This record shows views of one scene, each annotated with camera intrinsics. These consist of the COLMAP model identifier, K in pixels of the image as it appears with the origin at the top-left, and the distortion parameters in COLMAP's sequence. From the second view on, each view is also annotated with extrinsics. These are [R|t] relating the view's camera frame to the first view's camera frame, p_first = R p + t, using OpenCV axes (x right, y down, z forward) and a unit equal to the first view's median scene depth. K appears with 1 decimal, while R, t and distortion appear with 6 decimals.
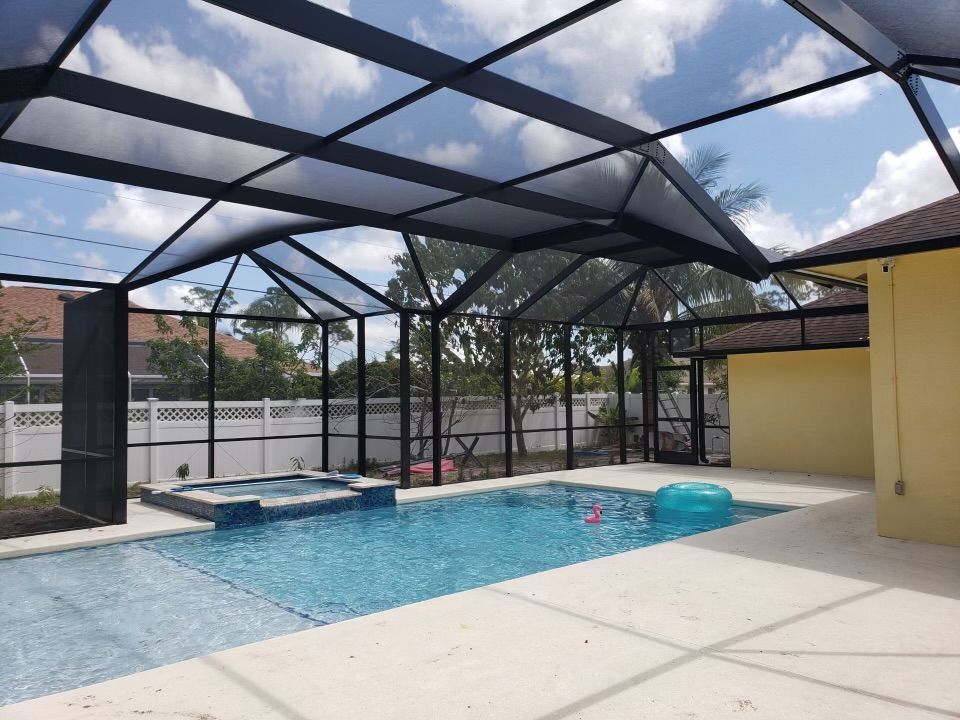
lens RADIAL K [[750.1, 0, 482.4], [0, 750.1, 362.8], [0, 0, 1]] dist [0.058389, -0.021763]
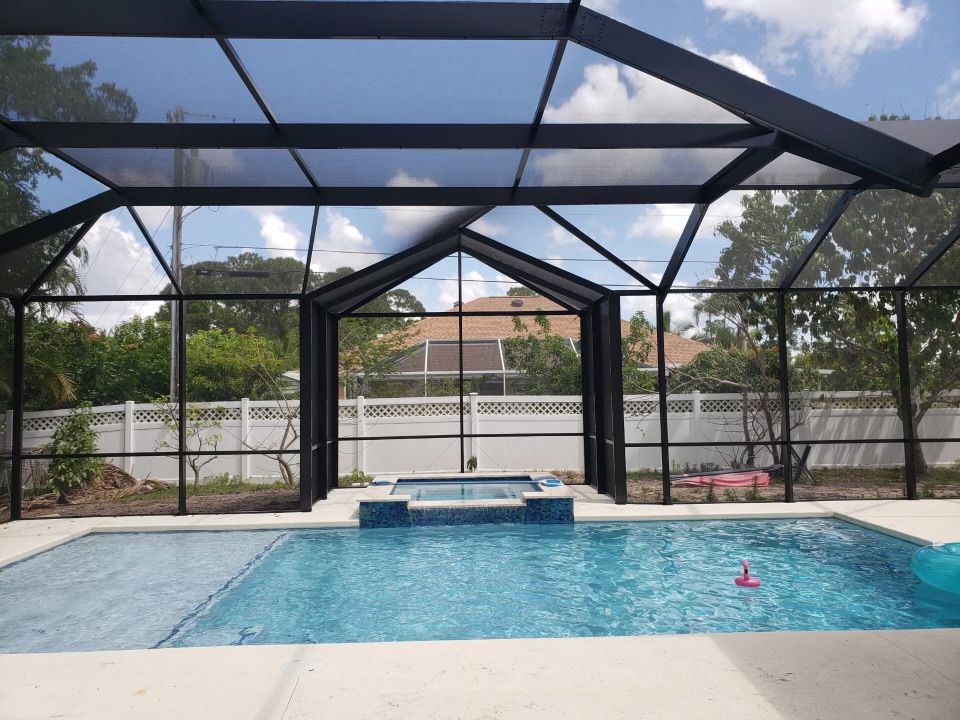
lens RADIAL K [[750.1, 0, 501.2], [0, 750.1, 336.5], [0, 0, 1]] dist [0.058389, -0.021763]
pose [[0.765027, -0.045250, -0.642407, 0.336649], [0.031622, 0.998965, -0.032708, 0.003449], [0.643221, 0.004708, 0.765666, 0.257364]]
